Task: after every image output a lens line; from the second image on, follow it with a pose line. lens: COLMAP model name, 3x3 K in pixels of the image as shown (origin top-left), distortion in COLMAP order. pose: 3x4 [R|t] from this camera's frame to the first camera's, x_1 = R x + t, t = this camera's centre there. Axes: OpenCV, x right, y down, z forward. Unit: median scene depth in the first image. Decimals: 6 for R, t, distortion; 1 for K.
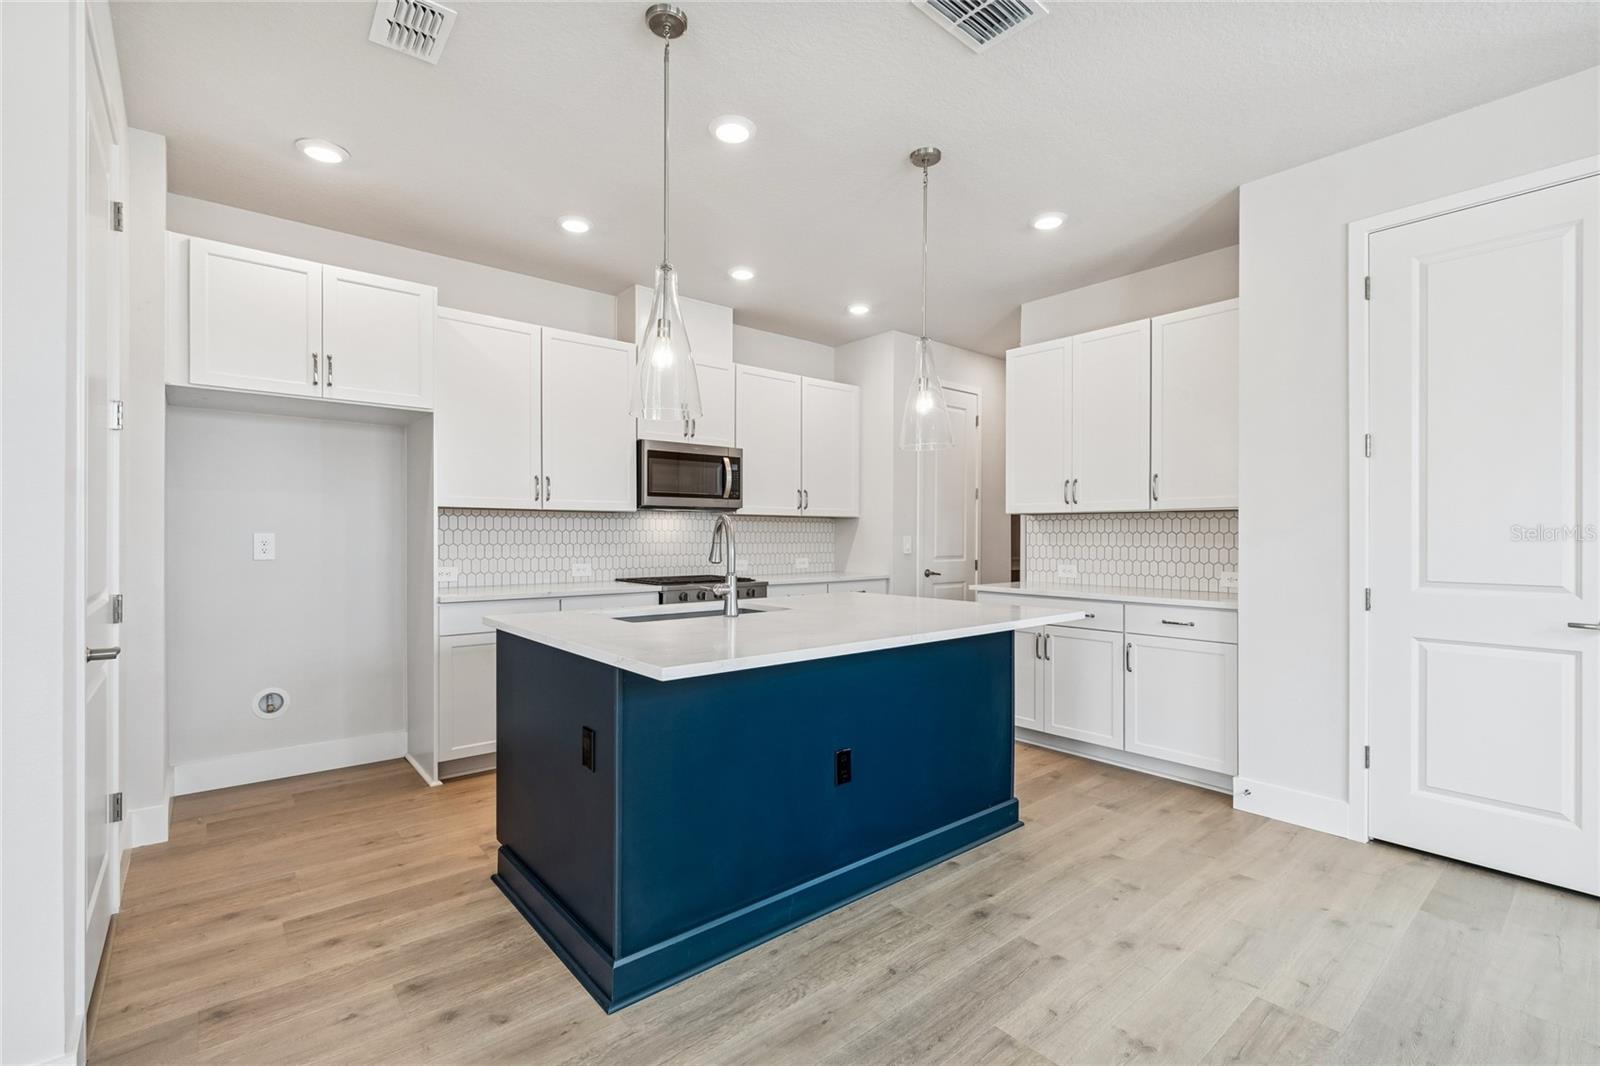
lens RADIAL K [[713.9, 0, 787.1], [0, 713.9, 537.1], [0, 0, 1]] dist [-0.000233, -0.001206]
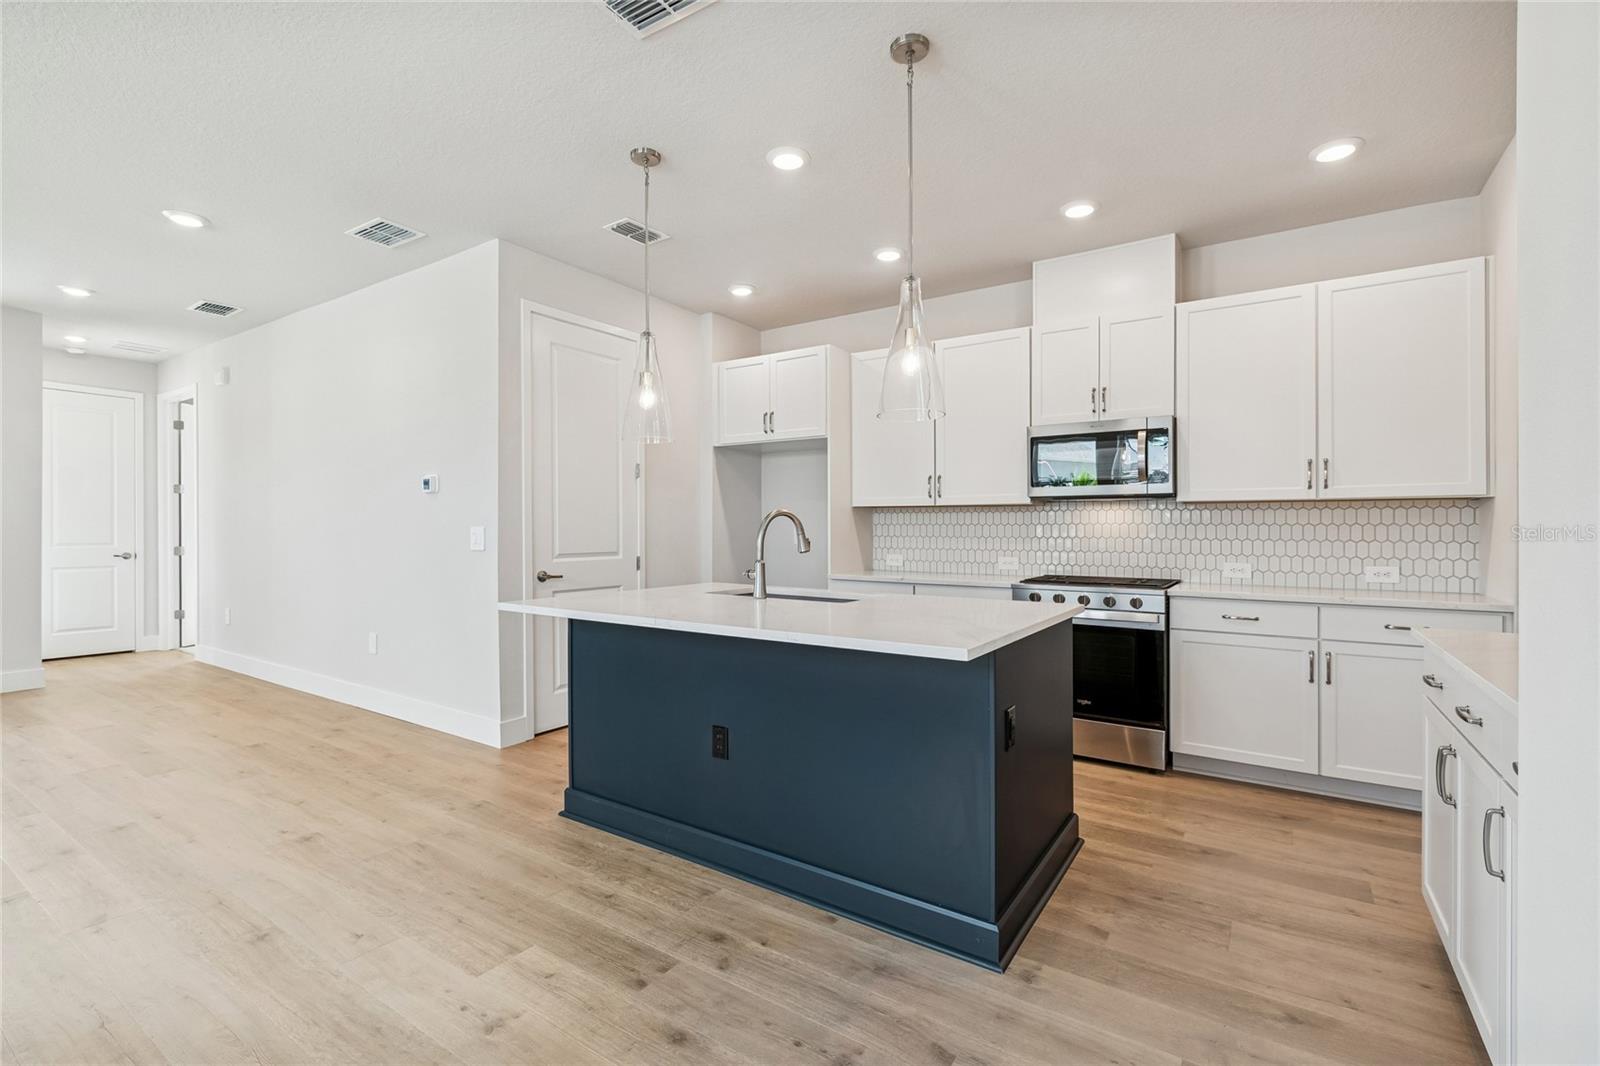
lens RADIAL K [[713.9, 0, 794.5], [0, 713.9, 534.7], [0, 0, 1]] dist [-0.000233, -0.001206]
pose [[0.277499, 0.006150, -0.960706, 0.702978], [-0.004673, 0.999976, 0.005052, 0.002175], [0.960715, 0.003088, 0.277521, 0.499002]]
